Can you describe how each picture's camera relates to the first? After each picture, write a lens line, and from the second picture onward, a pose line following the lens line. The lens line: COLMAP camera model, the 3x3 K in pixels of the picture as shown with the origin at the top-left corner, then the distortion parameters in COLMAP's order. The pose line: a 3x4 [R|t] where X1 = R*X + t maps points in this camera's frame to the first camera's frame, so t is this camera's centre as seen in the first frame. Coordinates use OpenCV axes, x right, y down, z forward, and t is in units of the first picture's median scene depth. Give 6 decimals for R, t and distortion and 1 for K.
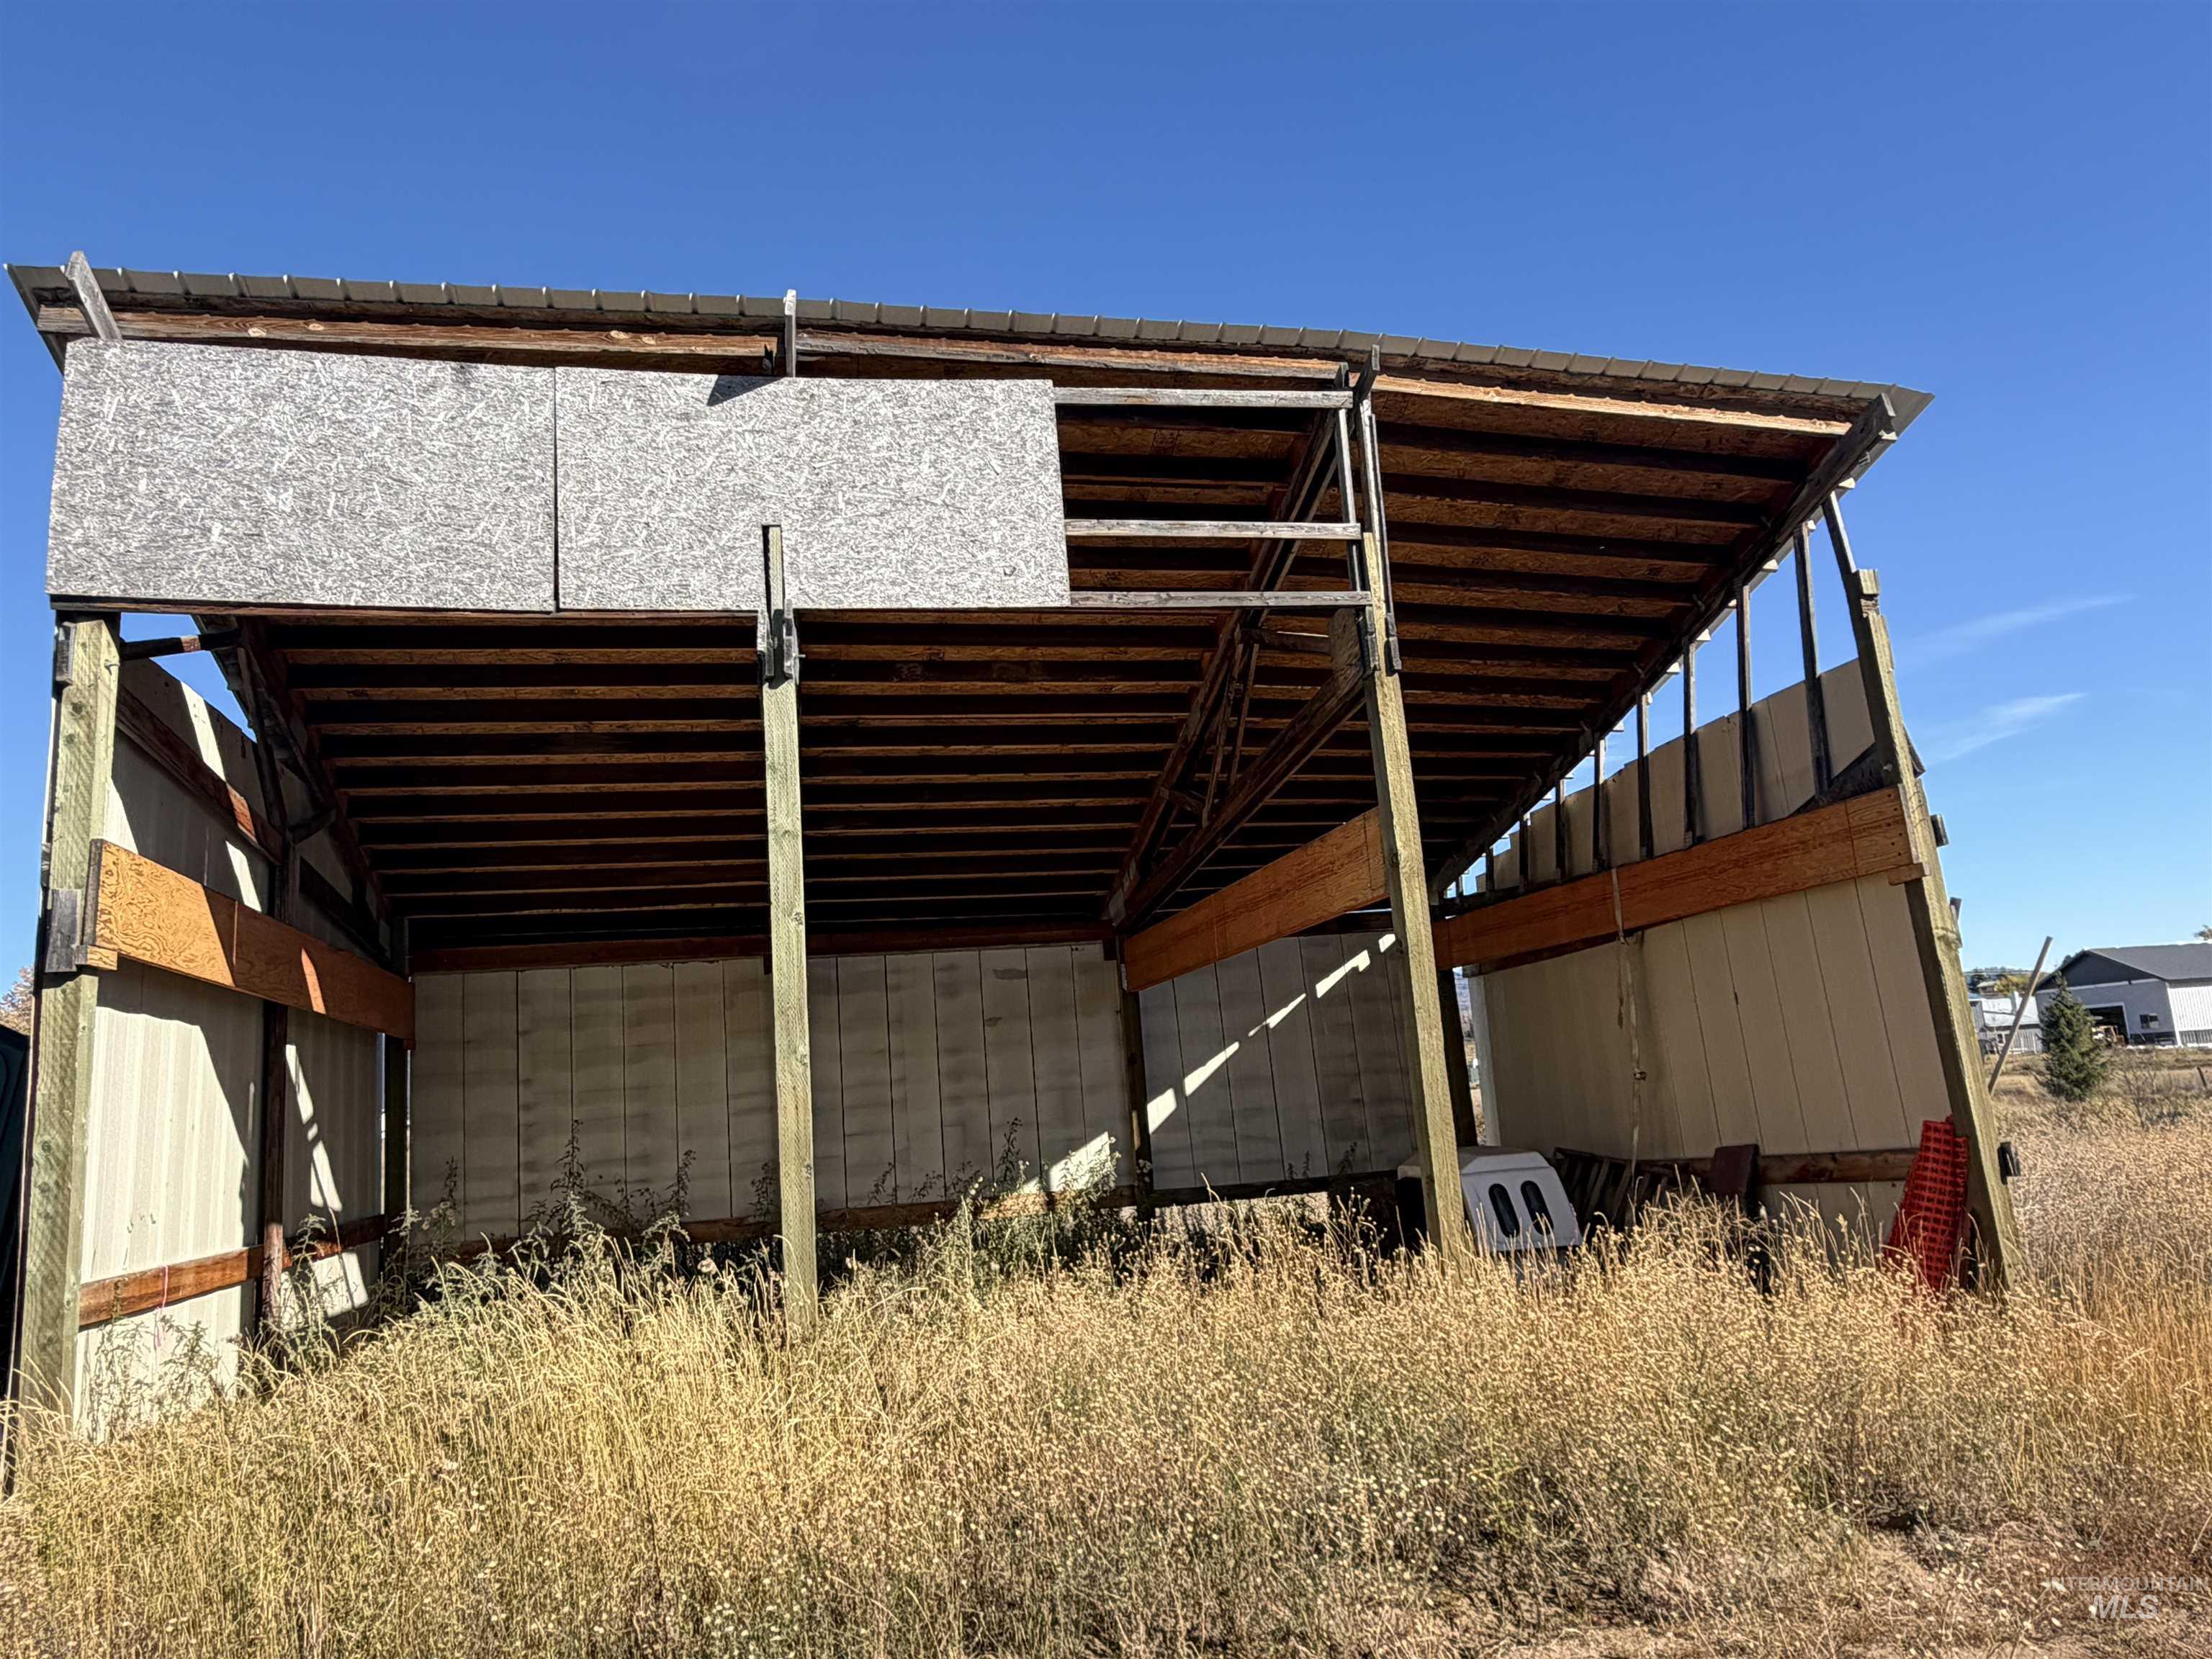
lens RADIAL K [[1483.4, 0, 1106.0], [0, 1483.4, 829.5], [0, 0, 1]] dist [-0.010792, -0.006618]
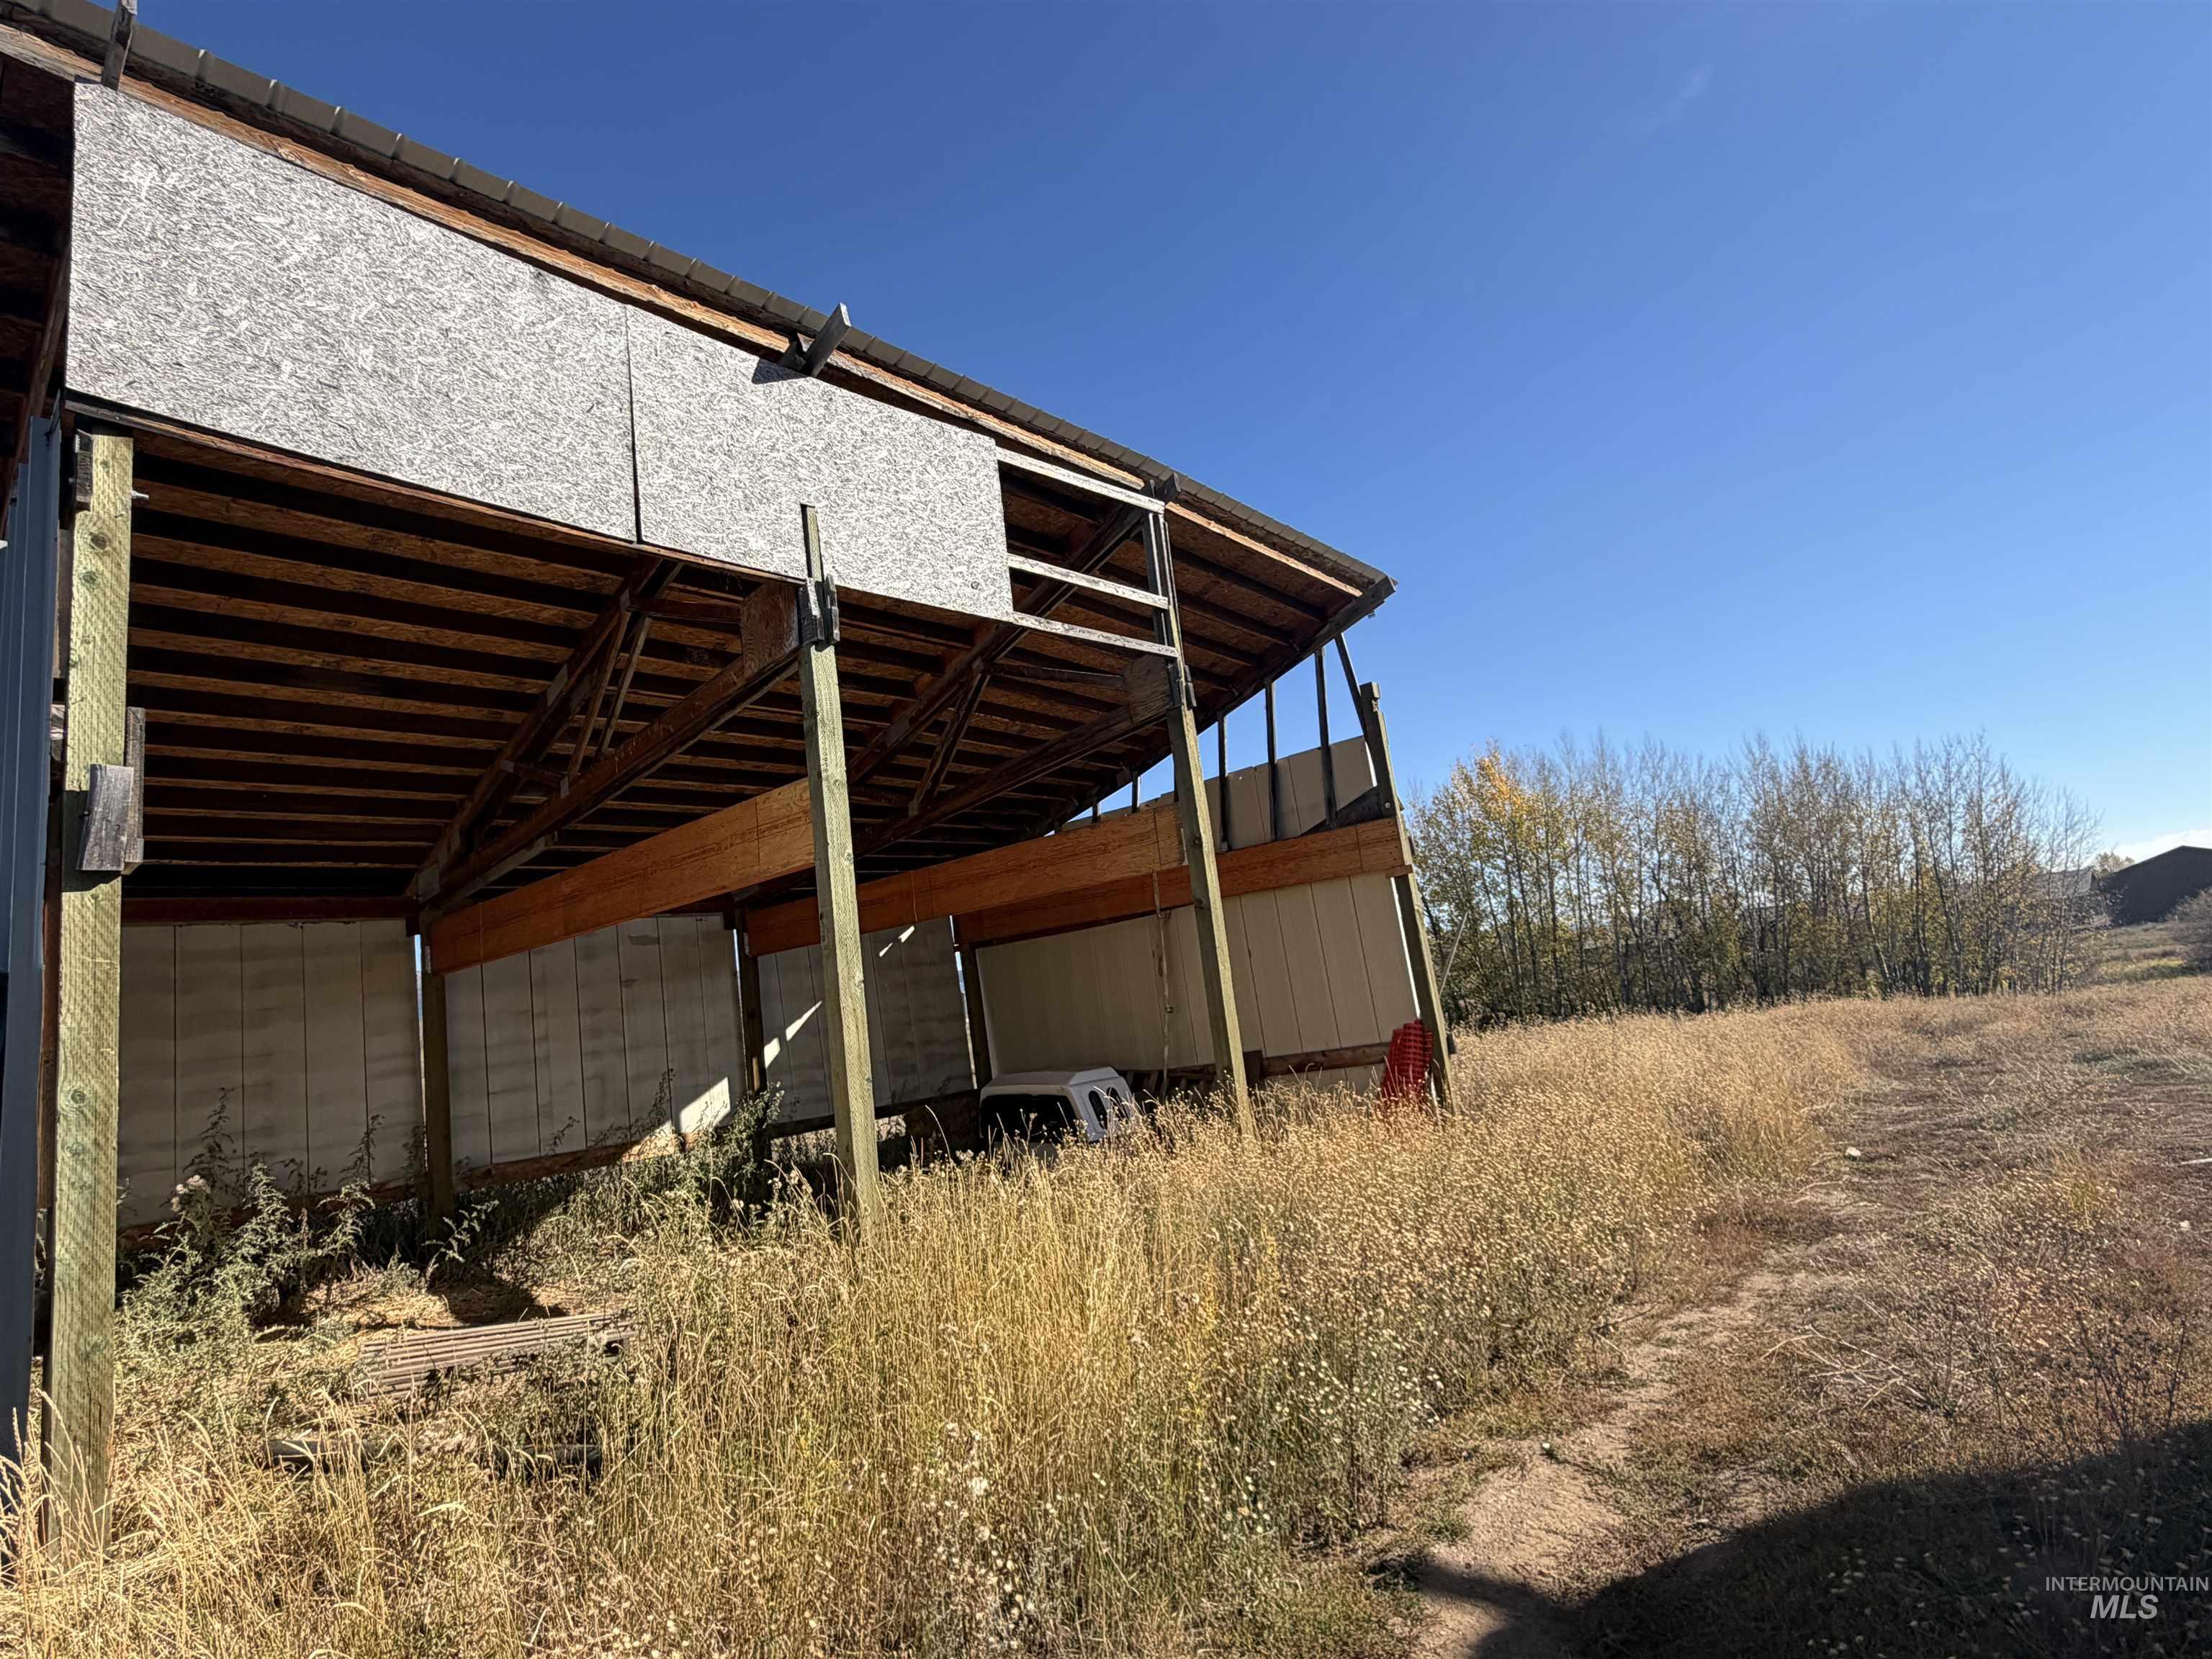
lens RADIAL K [[1164.3, 0, 1106.0], [0, 1164.3, 829.5], [0, 0, 1]] dist [-0.014475, -0.000340]
pose [[0.815655, 0.064893, 0.574887, -0.493323], [-0.049987, 0.997878, -0.041718, 0.057705], [-0.576375, 0.005291, 0.817168, 0.152834]]
